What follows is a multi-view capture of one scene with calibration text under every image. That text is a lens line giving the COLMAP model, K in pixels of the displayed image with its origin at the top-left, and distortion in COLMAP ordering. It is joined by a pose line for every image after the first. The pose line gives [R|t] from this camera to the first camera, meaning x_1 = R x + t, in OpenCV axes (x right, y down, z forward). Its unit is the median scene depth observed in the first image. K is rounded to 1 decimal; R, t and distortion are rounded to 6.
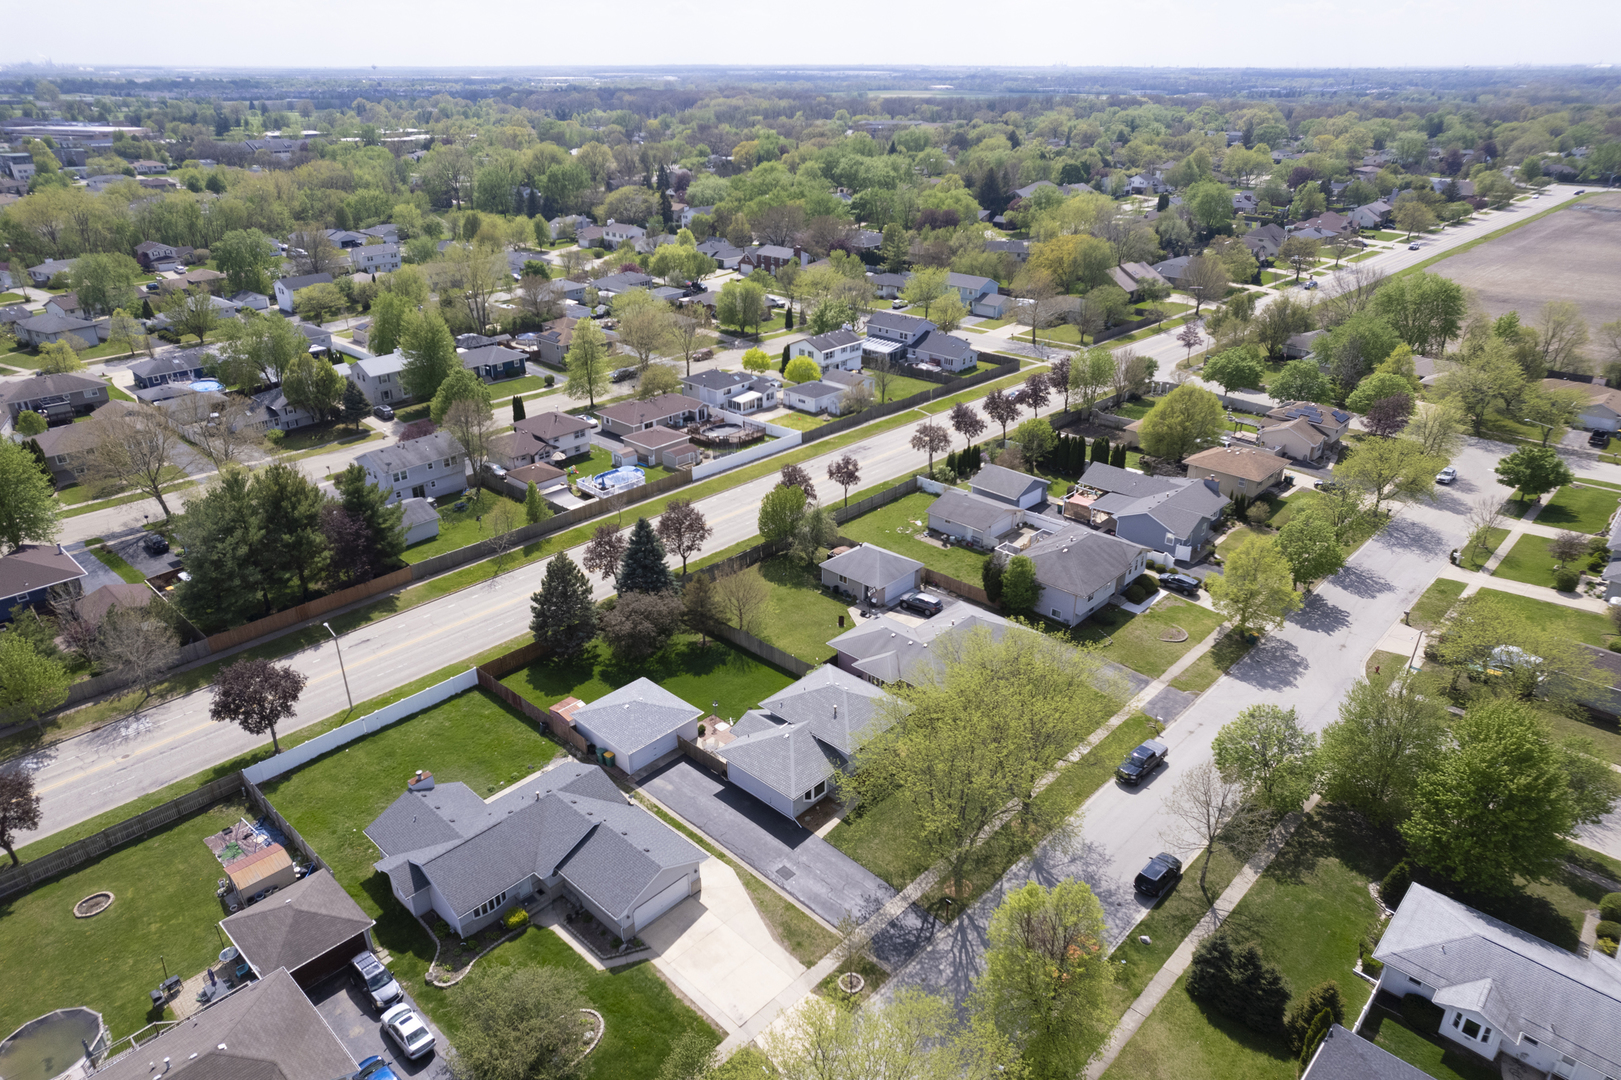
lens RADIAL K [[1046.4, 0, 808.5], [0, 1046.4, 546.2], [0, 0, 1]] dist [-0.071620, 0.080748]
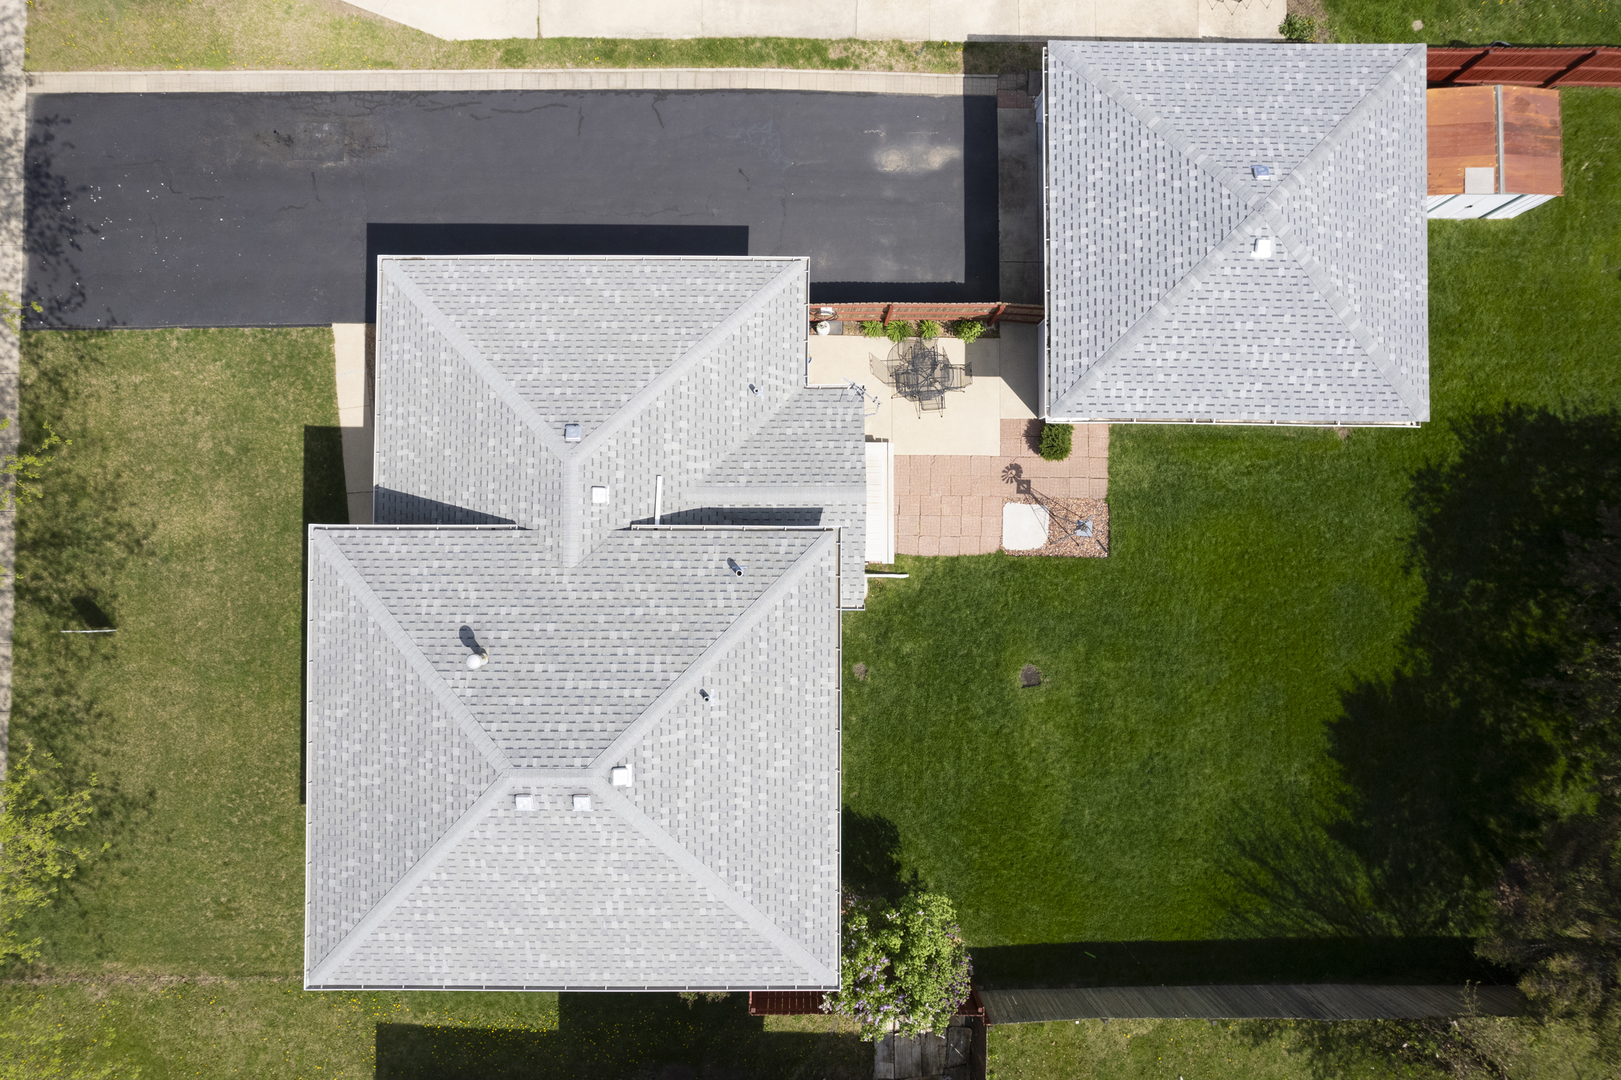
lens RADIAL K [[1091.9, 0, 817.2], [0, 1091.9, 537.6], [0, 0, 1]] dist [-0.097277, 0.133449]
pose [[-0.731318, 0.681428, -0.028796, -0.023694], [-0.305171, -0.289171, 0.907332, -0.042879], [0.609954, 0.672336, 0.419428, 0.589187]]
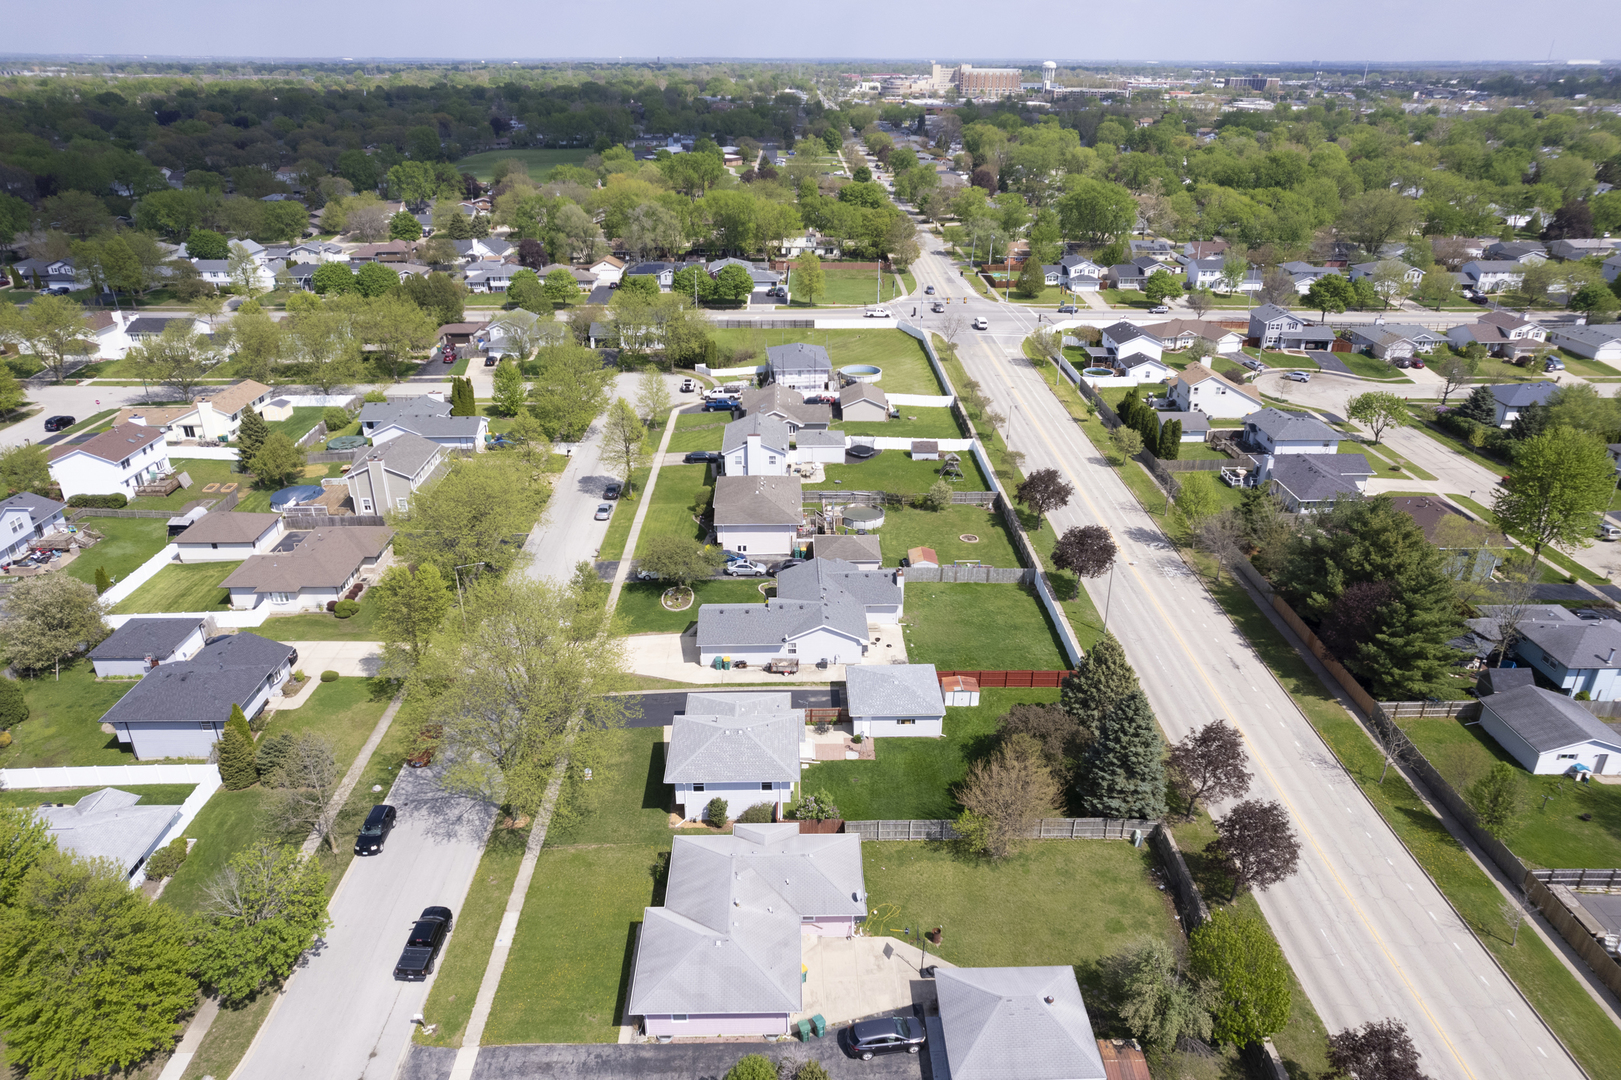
lens RADIAL K [[1064.3, 0, 809.8], [0, 1064.3, 535.8], [0, 0, 1]] dist [-0.075877, 0.089228]
pose [[-0.713672, 0.289321, -0.637939, 0.348621], [-0.299558, 0.697181, 0.651309, -0.405098], [0.633196, 0.655921, -0.410890, 0.857038]]
